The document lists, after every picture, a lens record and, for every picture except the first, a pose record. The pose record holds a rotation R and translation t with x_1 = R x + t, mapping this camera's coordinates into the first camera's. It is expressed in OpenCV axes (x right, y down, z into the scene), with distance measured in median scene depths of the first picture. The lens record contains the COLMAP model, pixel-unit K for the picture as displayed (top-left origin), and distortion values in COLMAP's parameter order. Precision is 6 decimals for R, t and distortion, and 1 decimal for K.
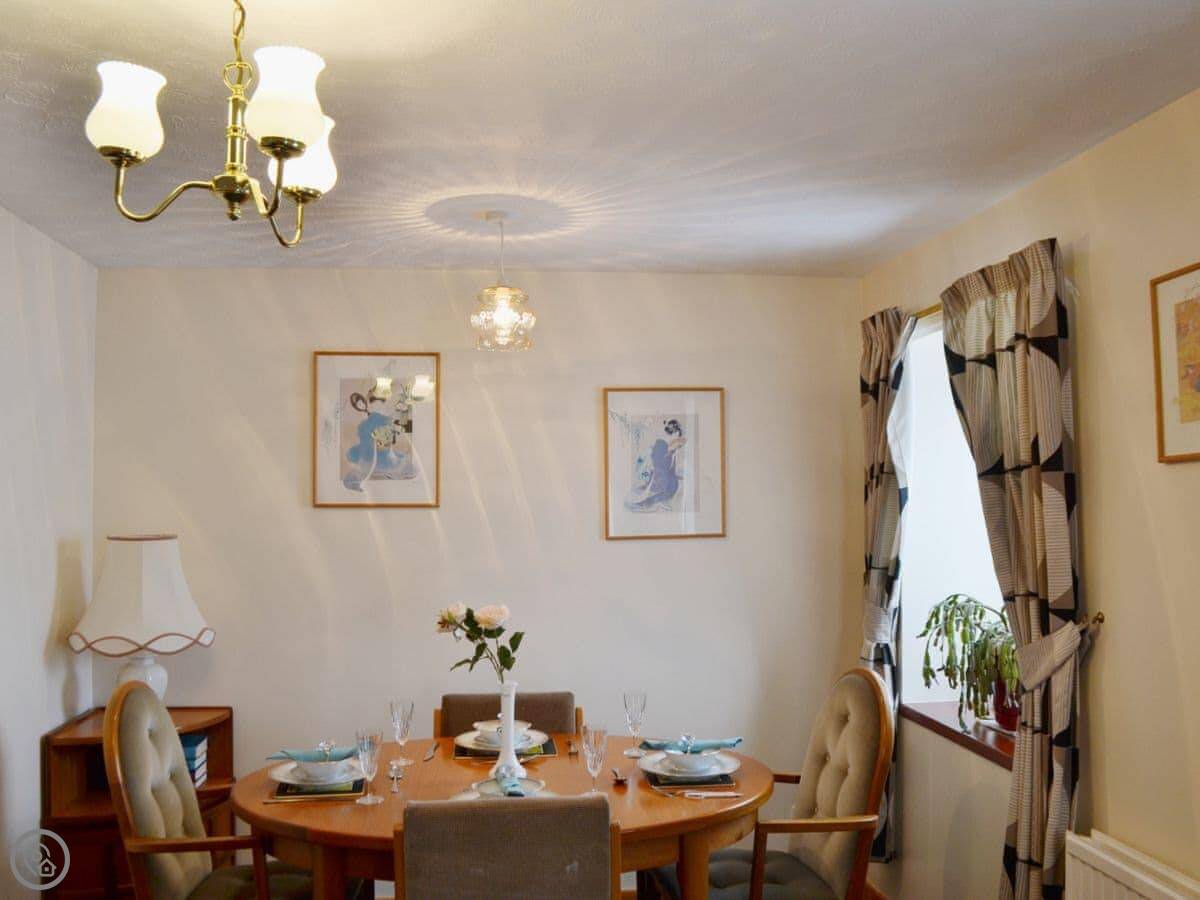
lens RADIAL K [[1060.1, 0, 609.5], [0, 1060.1, 450.5], [0, 0, 1]] dist [-0.092998, 0.009103]
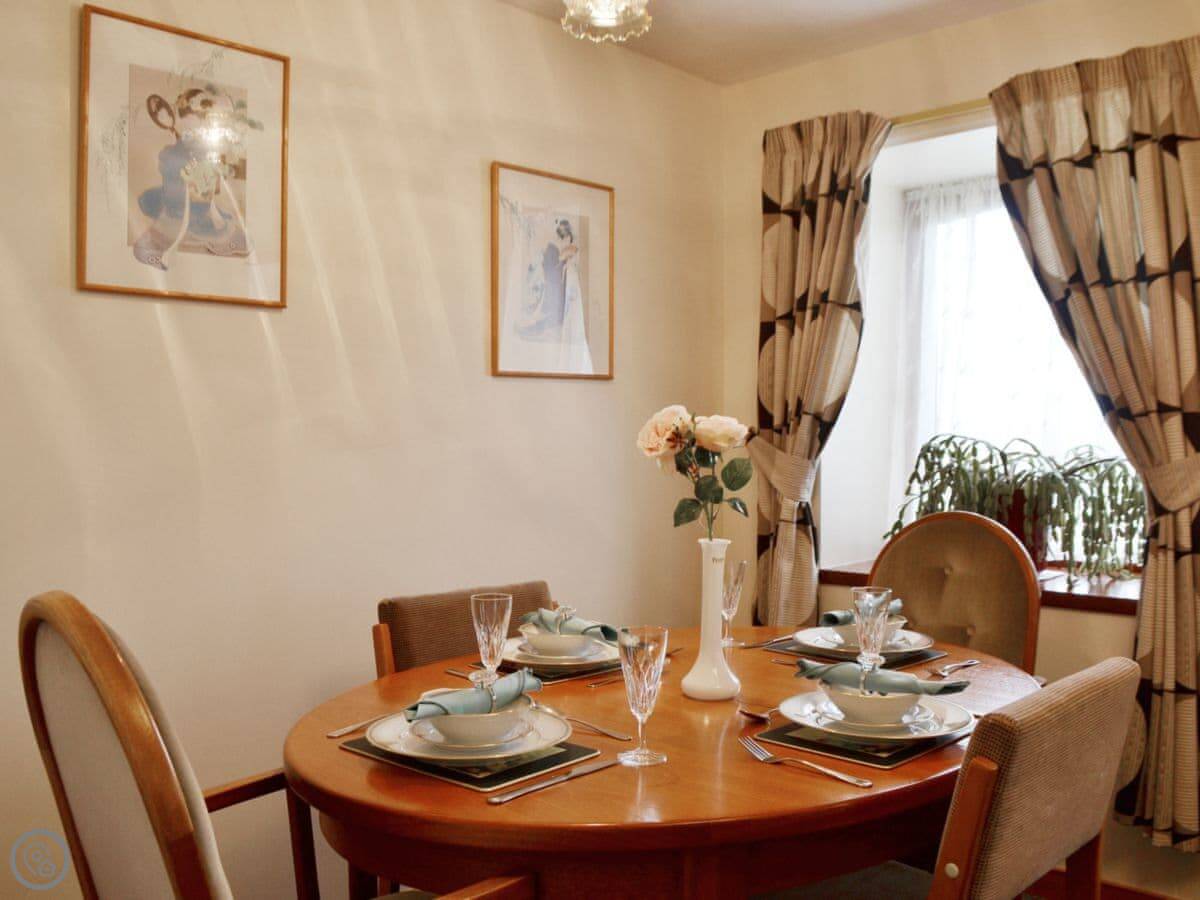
lens RADIAL K [[1060.1, 0, 609.5], [0, 1060.1, 450.5], [0, 0, 1]] dist [-0.092998, 0.009103]
pose [[0.778763, -0.004002, 0.627305, -0.398225], [-0.030387, 0.998565, 0.044095, 0.103682], [-0.626582, -0.053401, 0.777524, 0.408909]]
